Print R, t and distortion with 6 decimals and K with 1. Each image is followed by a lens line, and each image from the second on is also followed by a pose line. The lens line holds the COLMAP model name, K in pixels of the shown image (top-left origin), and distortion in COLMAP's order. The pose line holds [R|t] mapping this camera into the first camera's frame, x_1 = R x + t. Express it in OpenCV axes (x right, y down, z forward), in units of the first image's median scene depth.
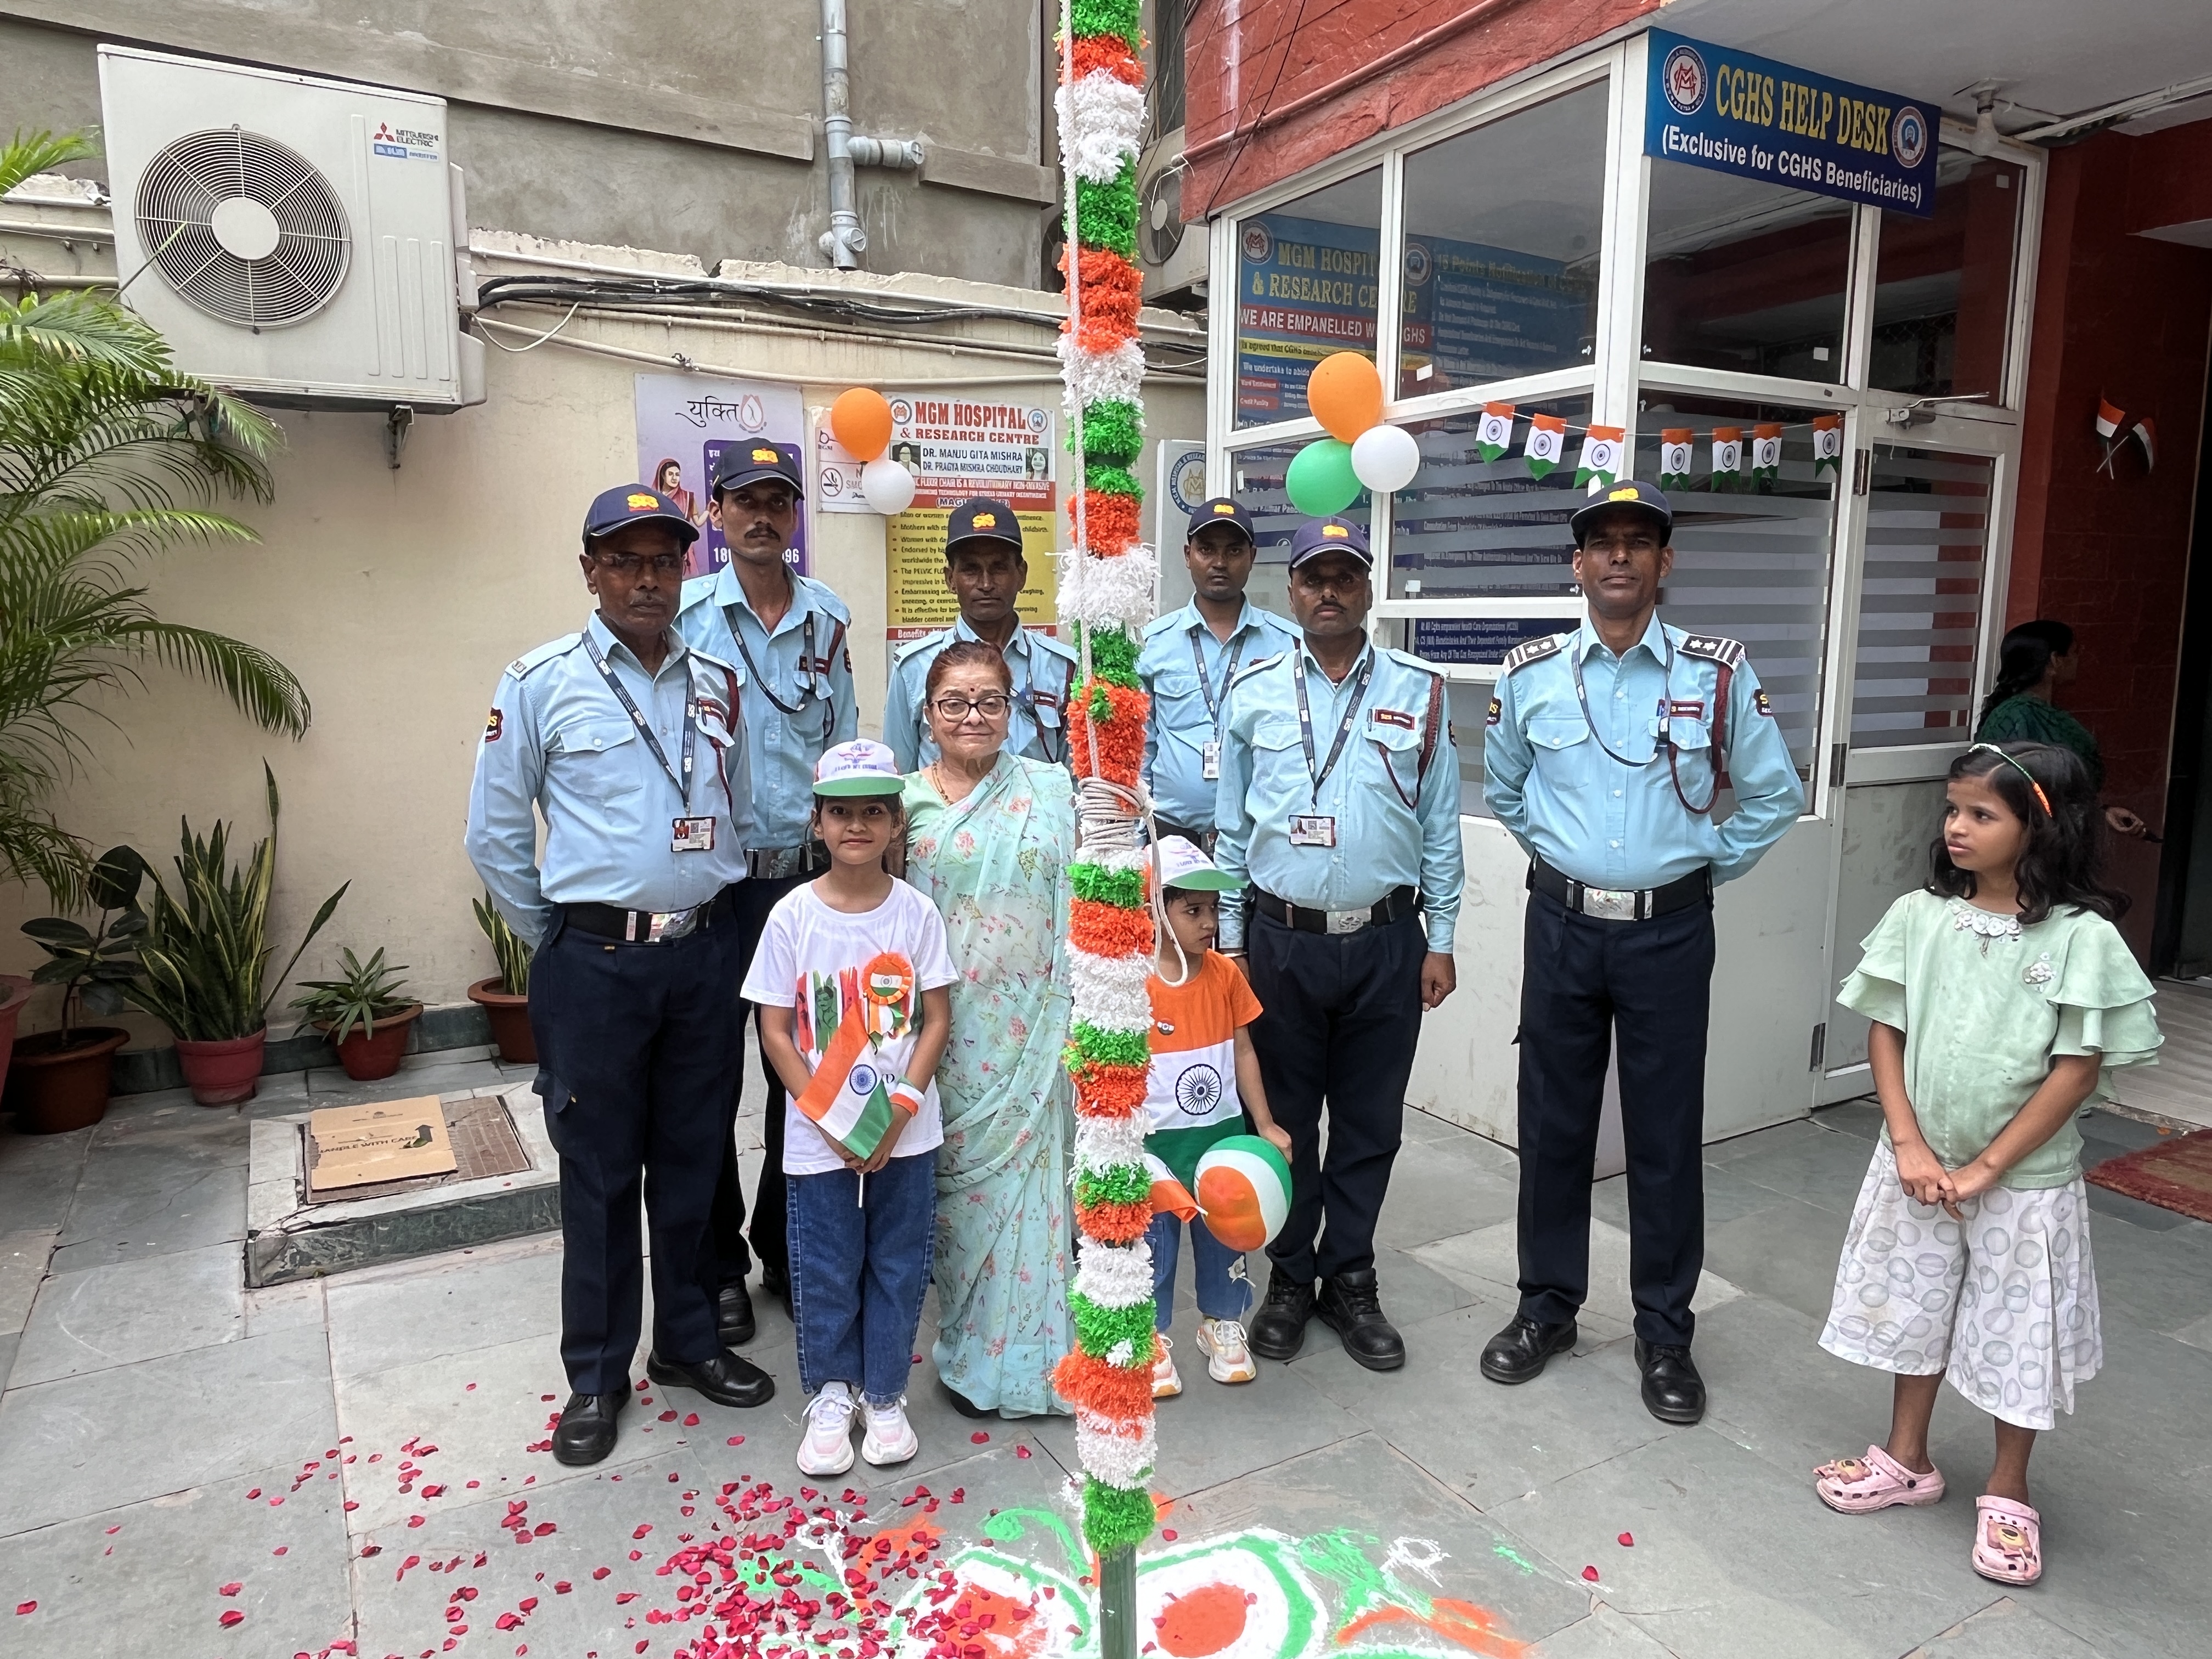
lens RADIAL K [[1442.7, 0, 1088.2], [0, 1442.7, 828.2], [0, 0, 1]] dist [0.004225, -0.007315]
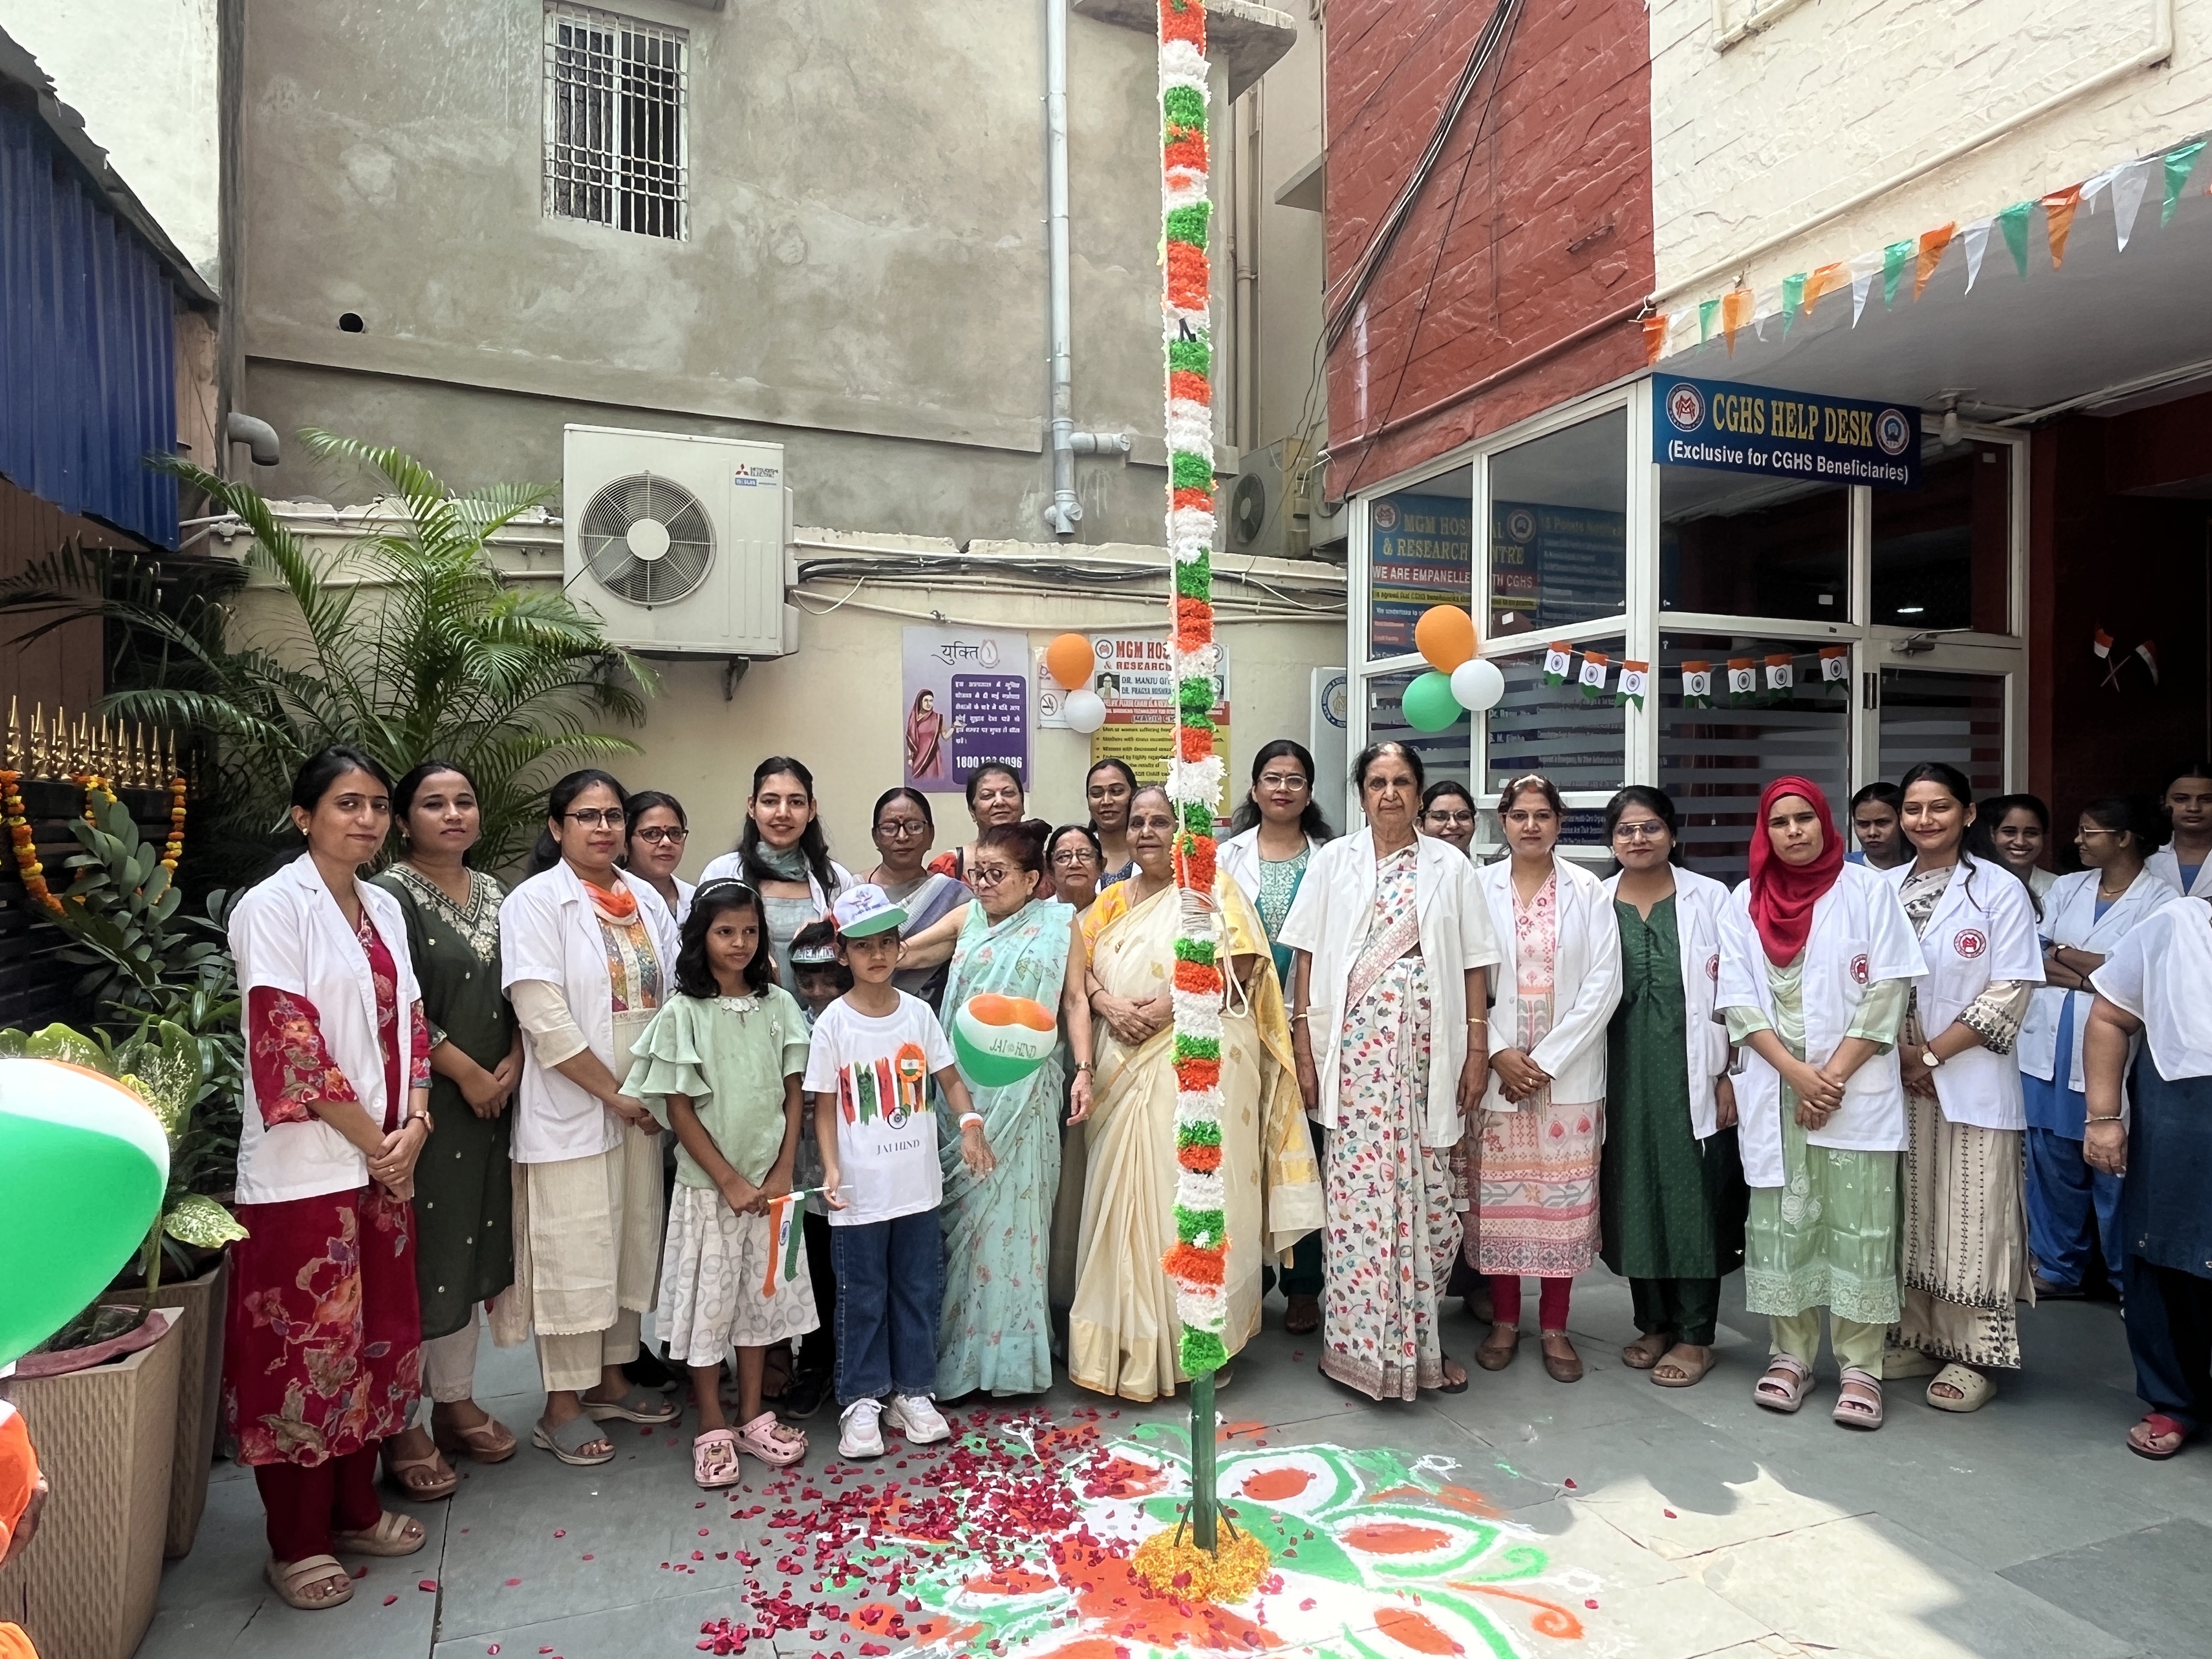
lens RADIAL K [[1442.1, 0, 1096.0], [0, 1442.1, 827.9], [0, 0, 1]] dist [0.001784, -0.002559]
pose [[0.989784, 0.000605, -0.142574, 0.053845], [-0.020486, 0.990218, -0.138014, 0.050558], [0.141096, 0.139525, 0.980115, -0.271454]]
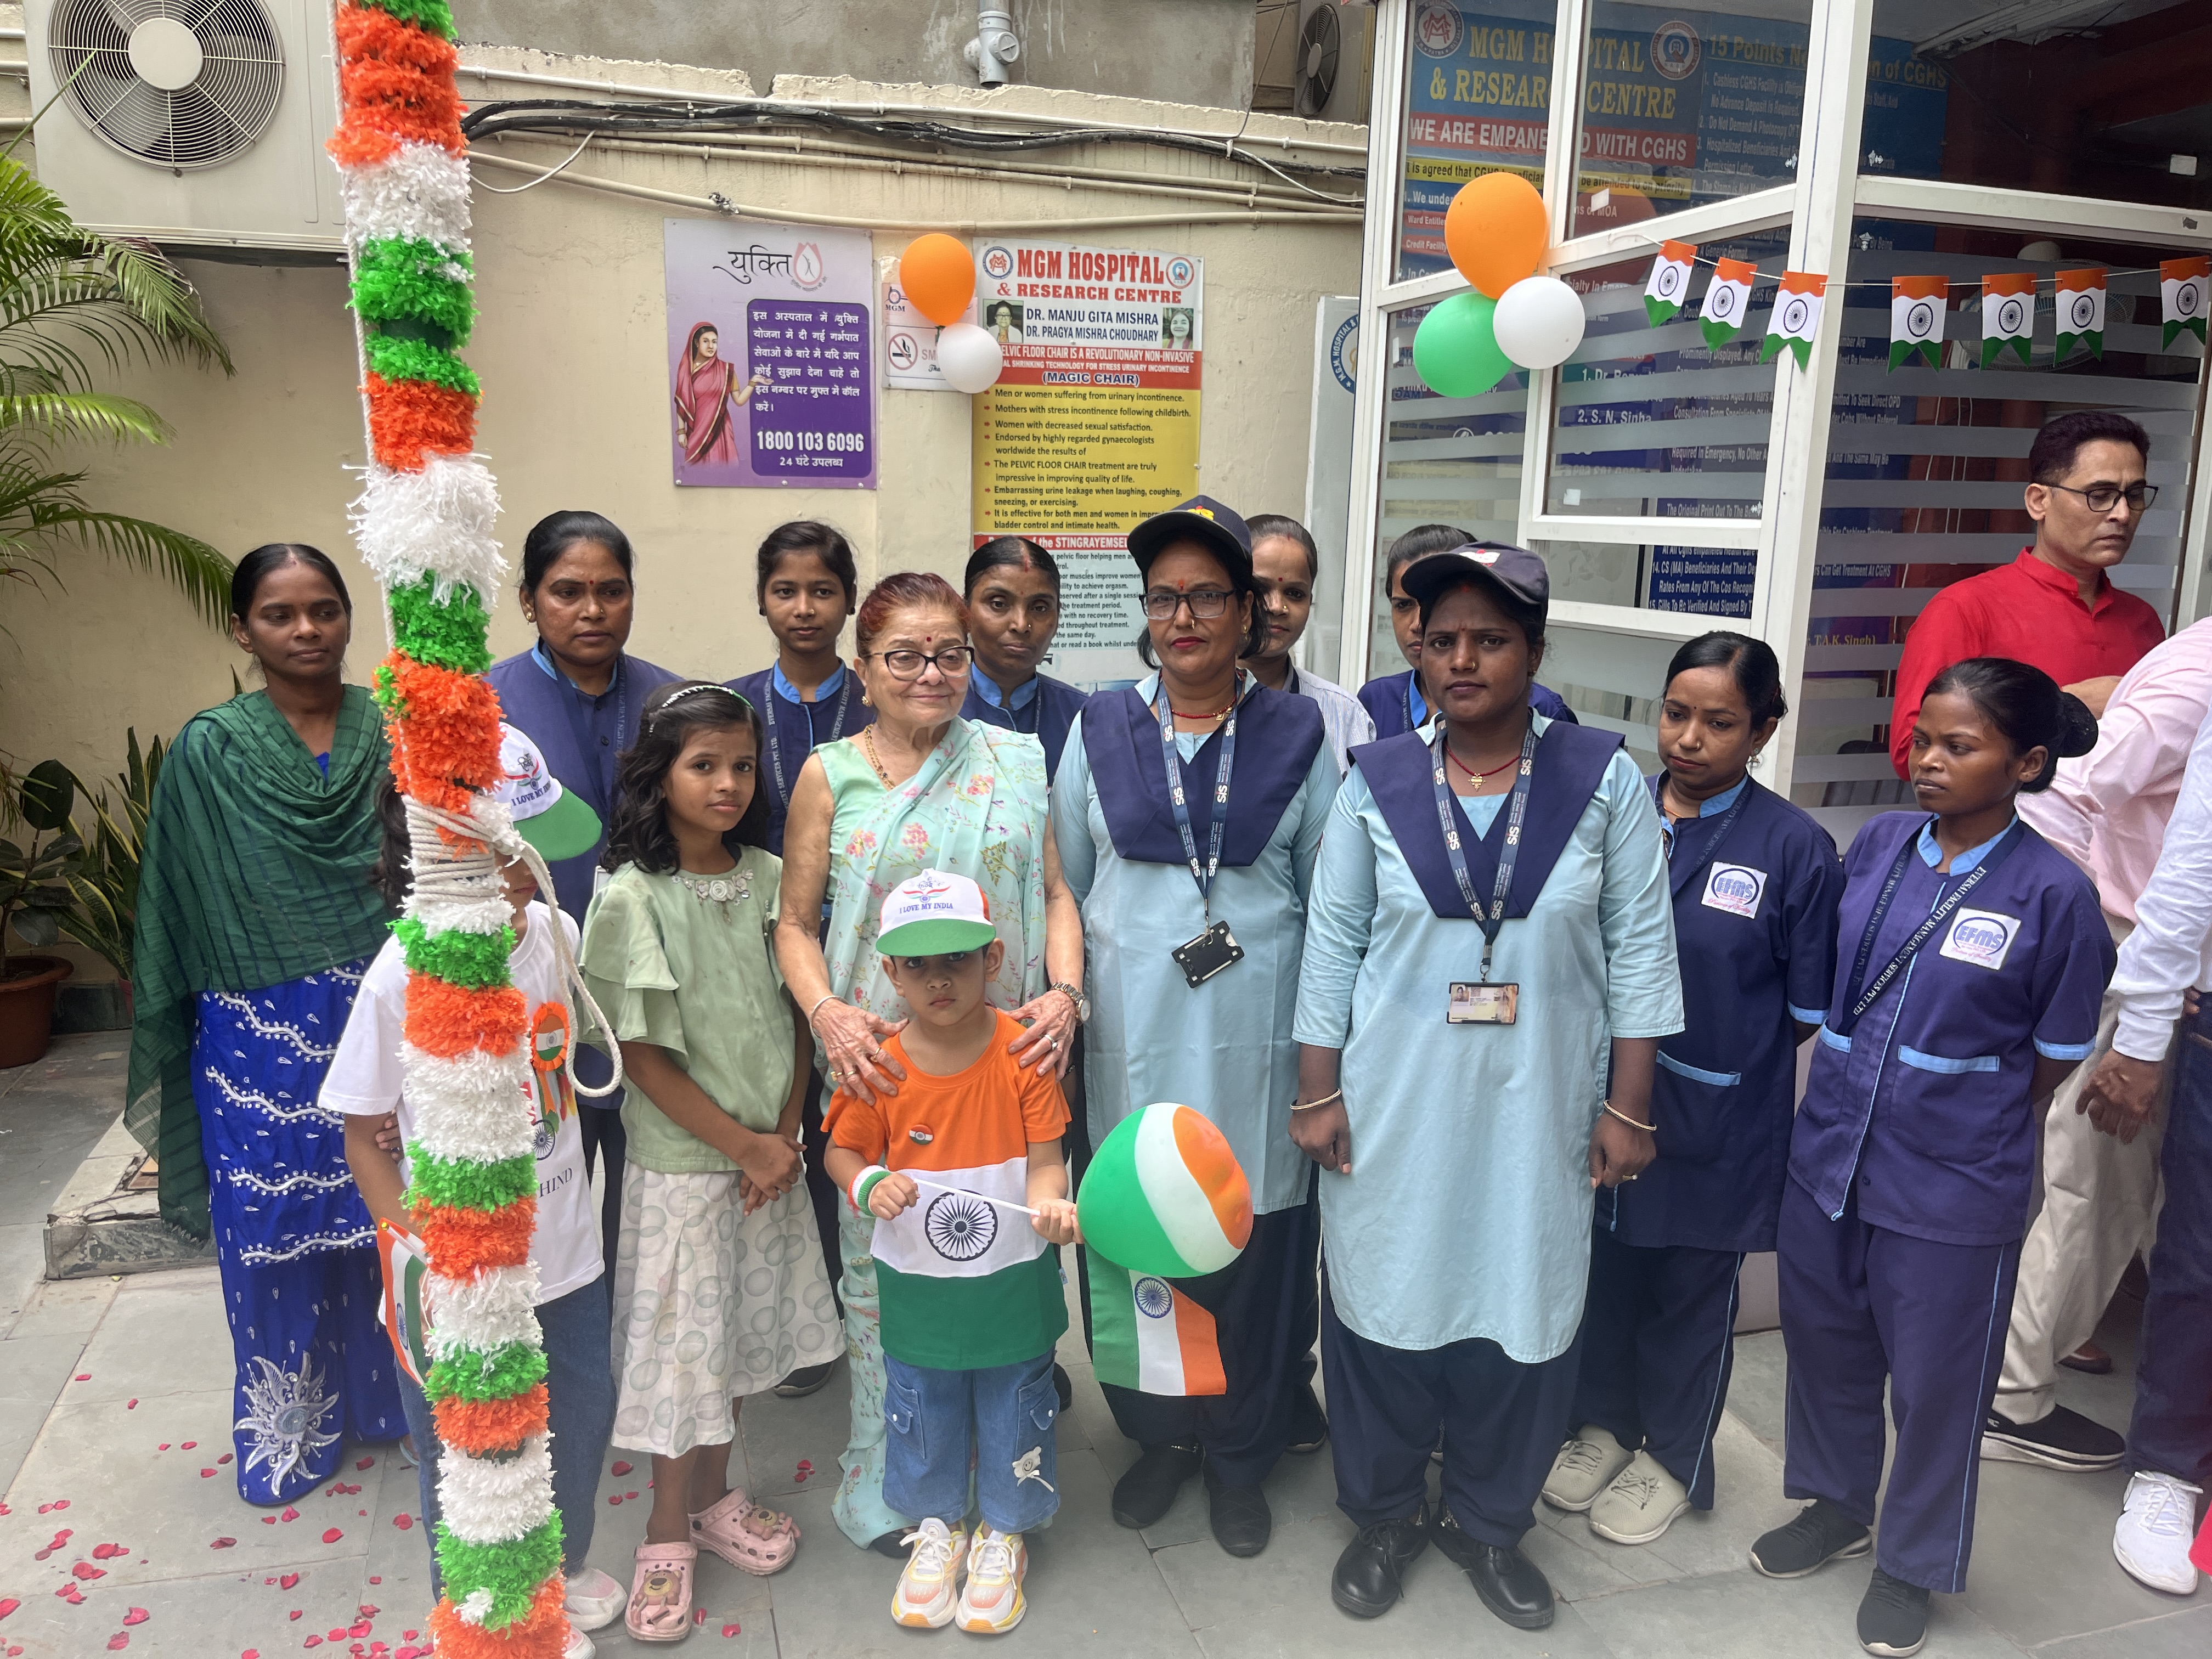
lens RADIAL K [[1682.9, 0, 1106.0], [0, 1682.9, 829.5], [0, 0, 1]] dist [0.048179, -0.073659]
pose [[0.975845, 0.061333, -0.209676, 0.186032], [-0.052384, 0.997474, 0.047977, -0.028194], [0.212089, -0.035835, 0.976593, 0.105230]]
